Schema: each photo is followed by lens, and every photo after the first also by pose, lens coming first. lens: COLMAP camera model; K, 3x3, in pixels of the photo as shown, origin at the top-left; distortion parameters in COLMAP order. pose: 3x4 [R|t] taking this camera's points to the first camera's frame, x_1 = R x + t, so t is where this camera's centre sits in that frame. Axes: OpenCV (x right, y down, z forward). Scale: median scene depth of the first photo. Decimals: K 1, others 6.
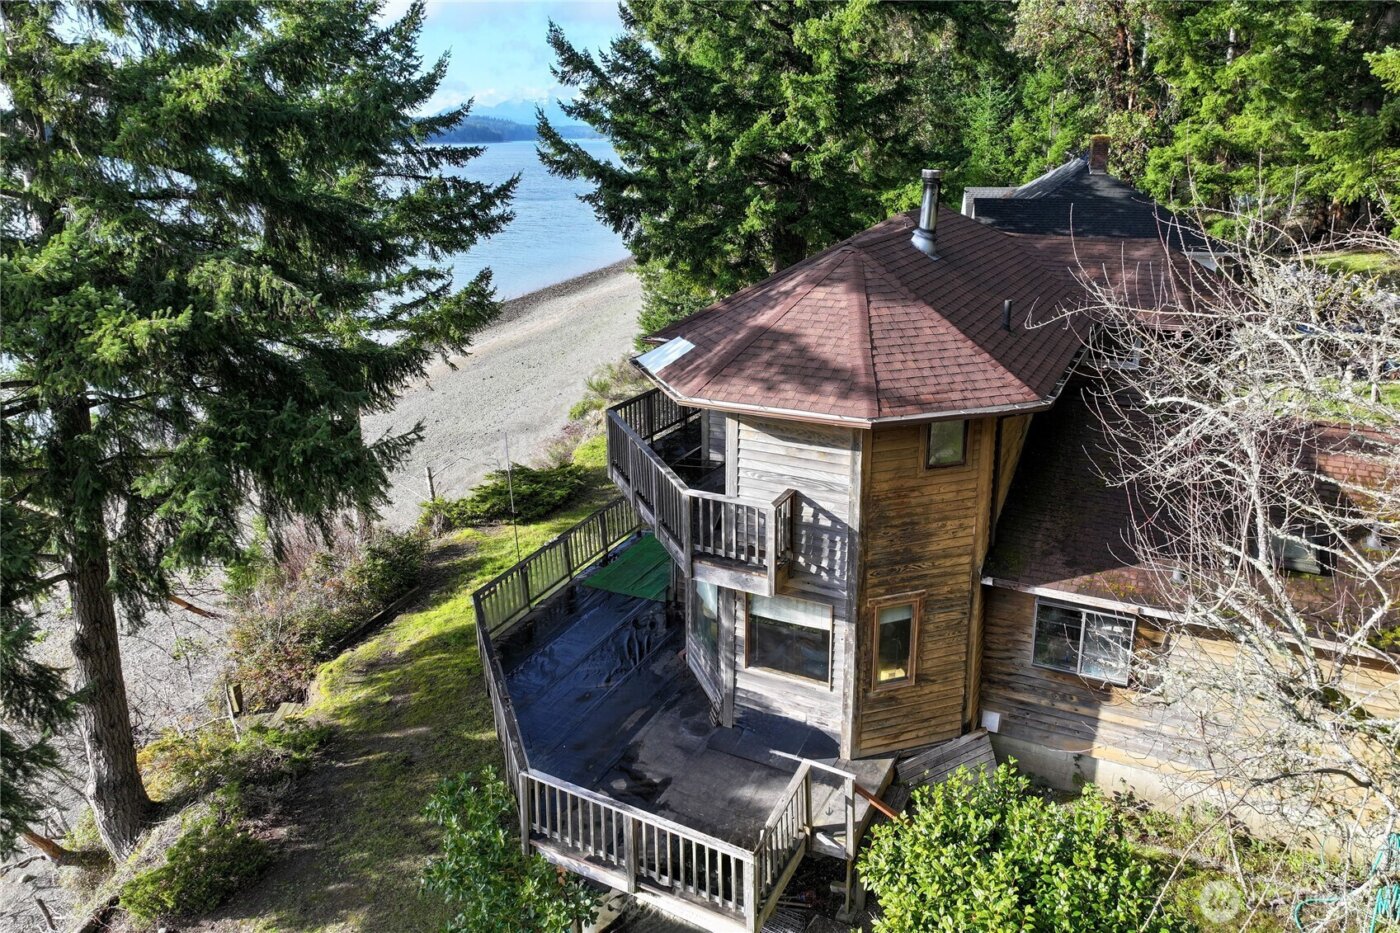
lens RADIAL K [[987.8, 0, 703.6], [0, 987.8, 378.2], [0, 0, 1]] dist [-0.016349, 0.028691]
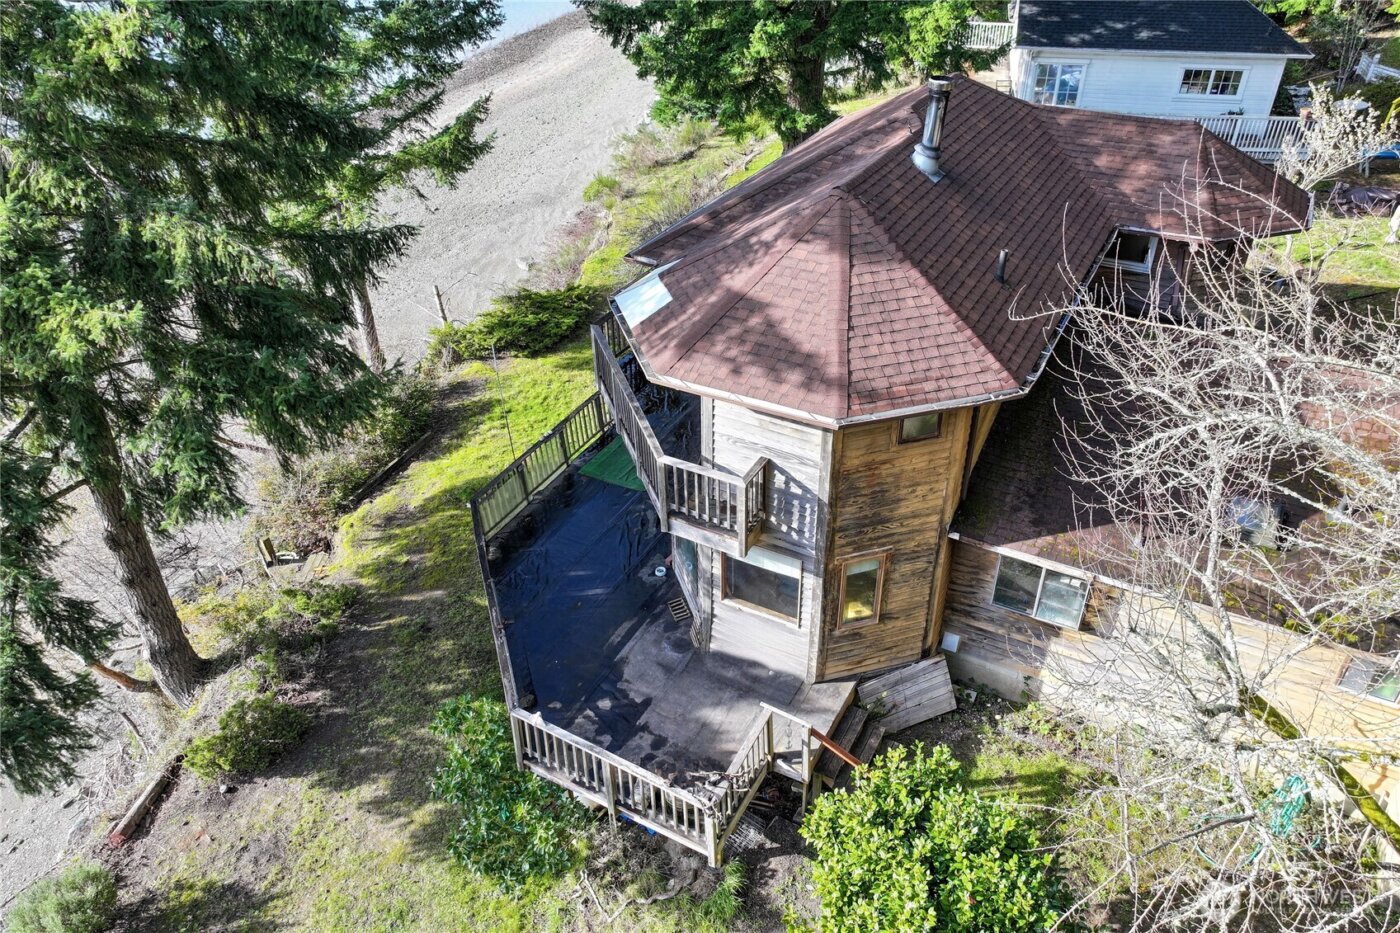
lens RADIAL K [[987.8, 0, 697.5], [0, 987.8, 466.5], [0, 0, 1]] dist [-0.016349, 0.028691]
pose [[0.999569, 0.010183, -0.027526, 0.046135], [-0.000858, 0.947615, 0.319414, -0.191840], [0.029337, -0.319252, 0.947216, 0.034899]]
